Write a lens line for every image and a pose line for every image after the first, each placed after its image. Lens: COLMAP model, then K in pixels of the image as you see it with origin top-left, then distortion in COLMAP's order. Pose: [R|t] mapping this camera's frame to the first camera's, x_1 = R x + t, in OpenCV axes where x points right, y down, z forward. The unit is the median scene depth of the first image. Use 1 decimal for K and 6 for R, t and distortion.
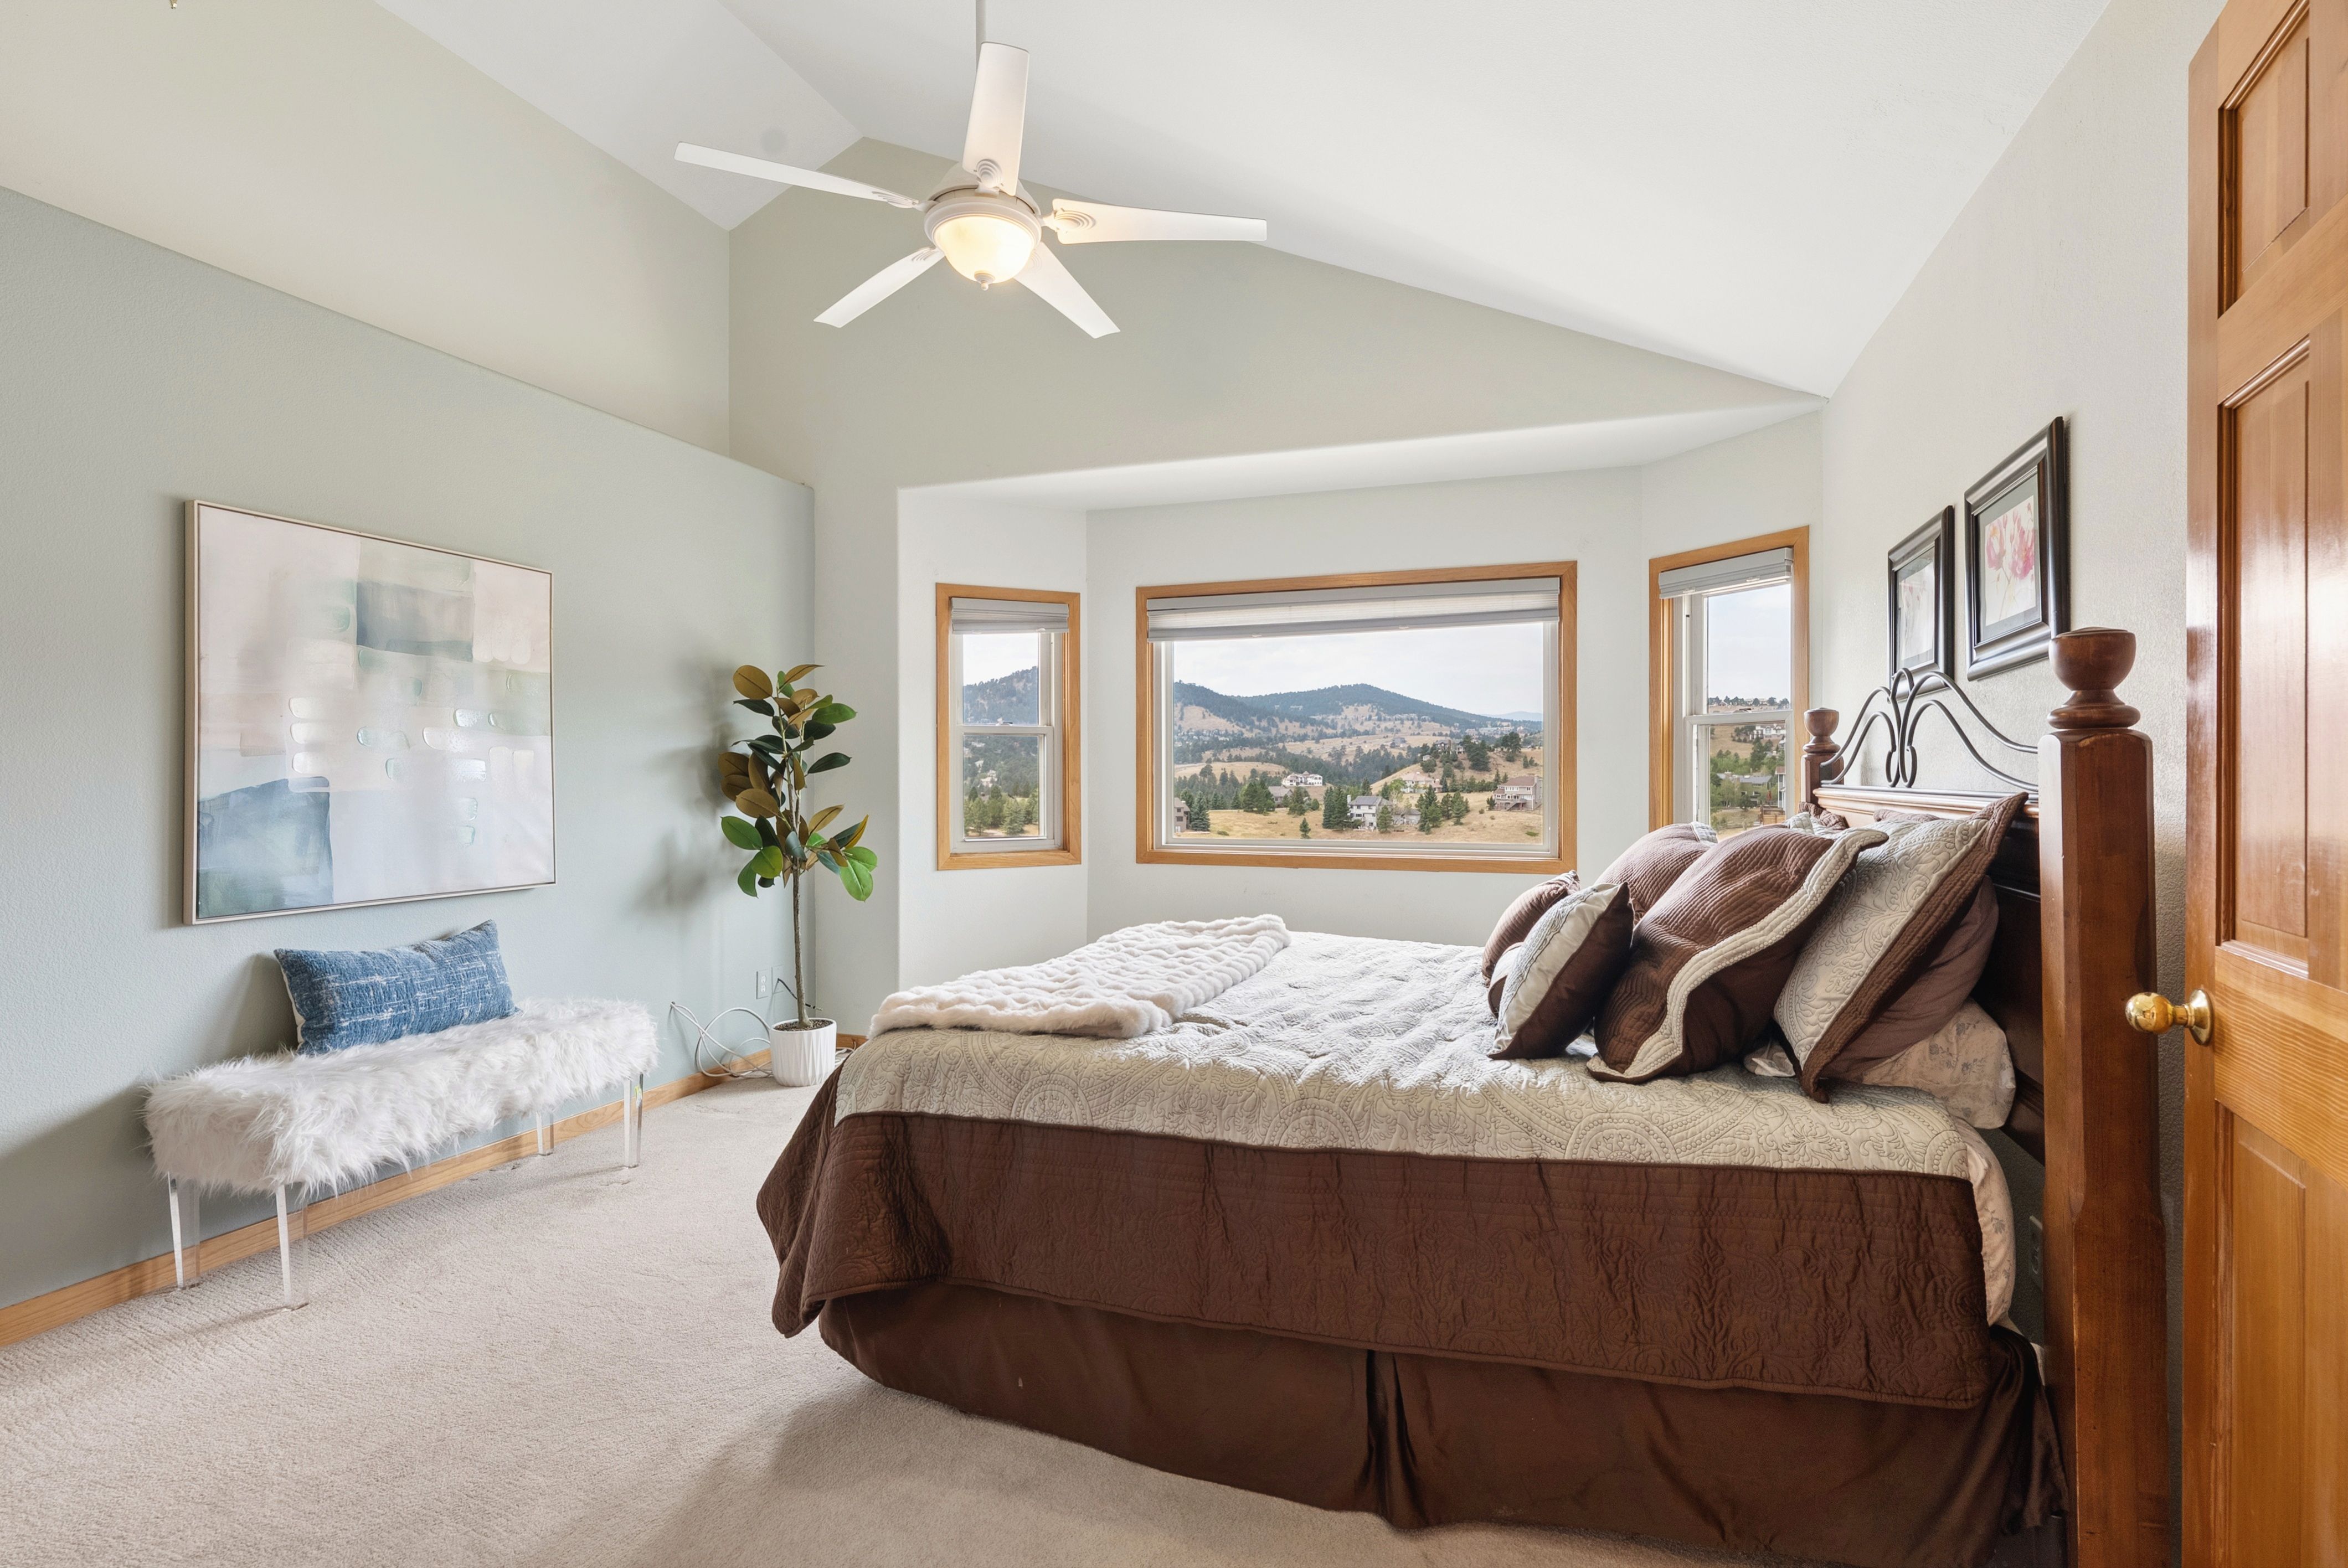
lens RADIAL K [[1139.1, 0, 1174.0], [0, 1139.1, 784.0], [0, 0, 1]] dist [0.002689, -0.000422]
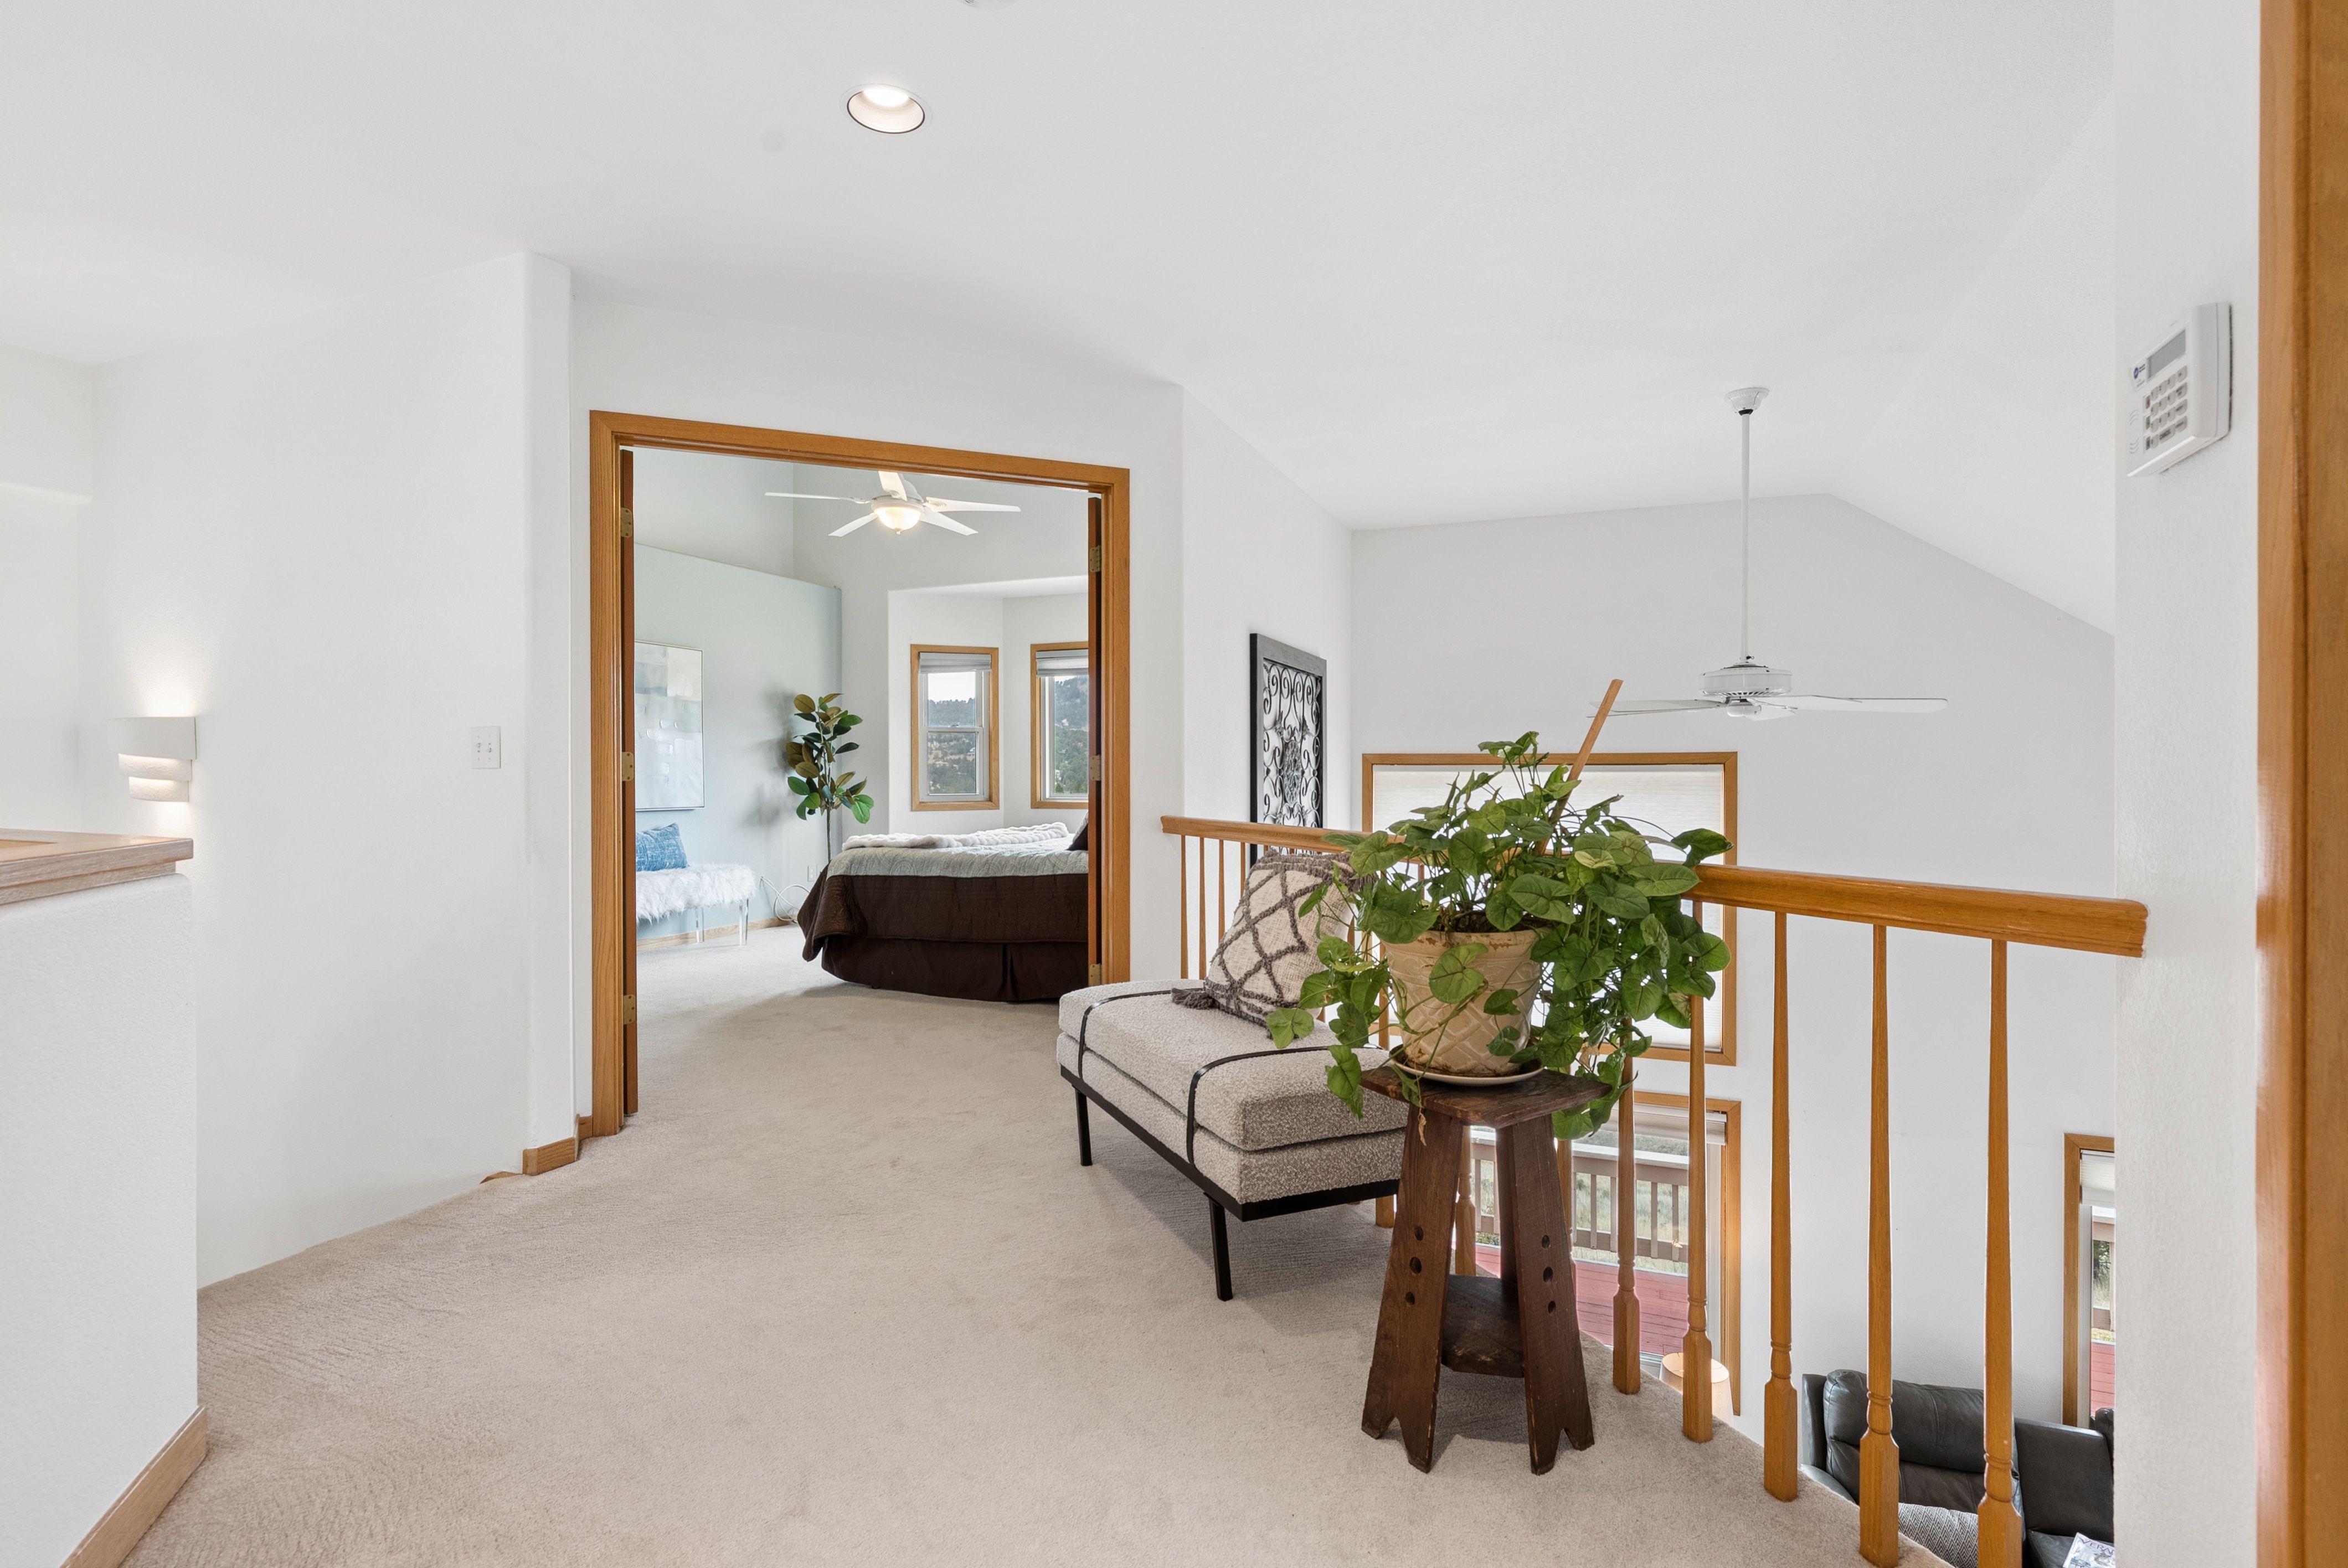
lens RADIAL K [[1124.5, 0, 1176.9], [0, 1124.5, 778.9], [0, 0, 1]] dist [0.001877, 0.000319]
pose [[0.998516, -0.000871, -0.054448, 0.321770], [0.000662, 0.999992, -0.003858, 0.038452], [0.054451, 0.003817, 0.998509, -0.761872]]
